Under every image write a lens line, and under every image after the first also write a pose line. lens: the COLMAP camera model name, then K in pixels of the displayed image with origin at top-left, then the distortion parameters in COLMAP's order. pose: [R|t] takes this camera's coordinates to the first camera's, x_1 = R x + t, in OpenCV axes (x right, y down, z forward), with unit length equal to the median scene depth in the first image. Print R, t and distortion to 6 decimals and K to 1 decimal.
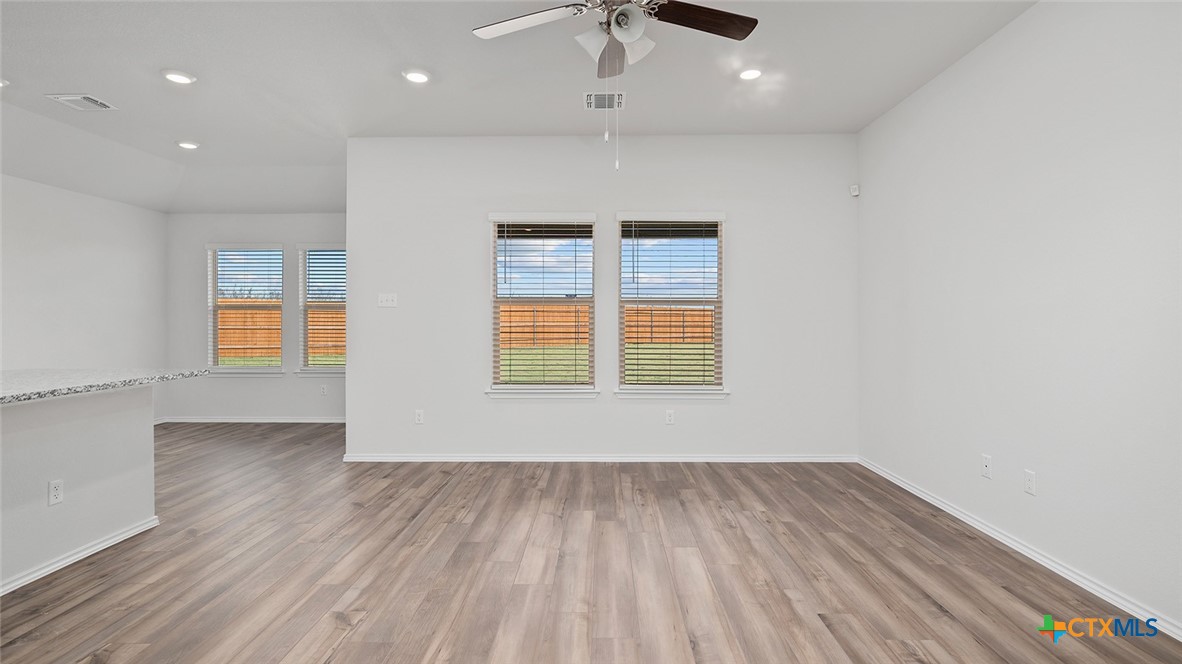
lens RADIAL K [[575.7, 0, 591.1], [0, 575.7, 325.3], [0, 0, 1]] dist [-0.001460, -0.000152]
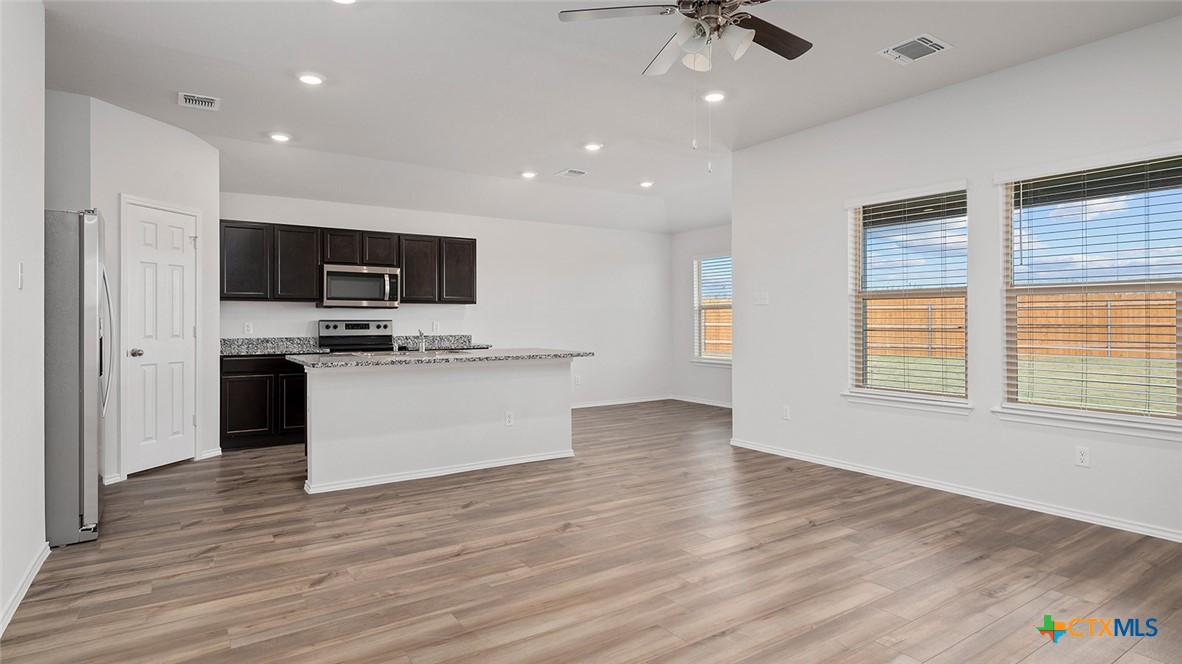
lens RADIAL K [[642.8, 0, 591.0], [0, 642.8, 332.0], [0, 0, 1]] dist [-0.000046, -0.000157]
pose [[0.556915, 0.014120, -0.830449, 0.470577], [-0.006175, 0.999898, 0.012860, 0.004737], [0.830546, -0.002034, 0.556946, 0.087357]]
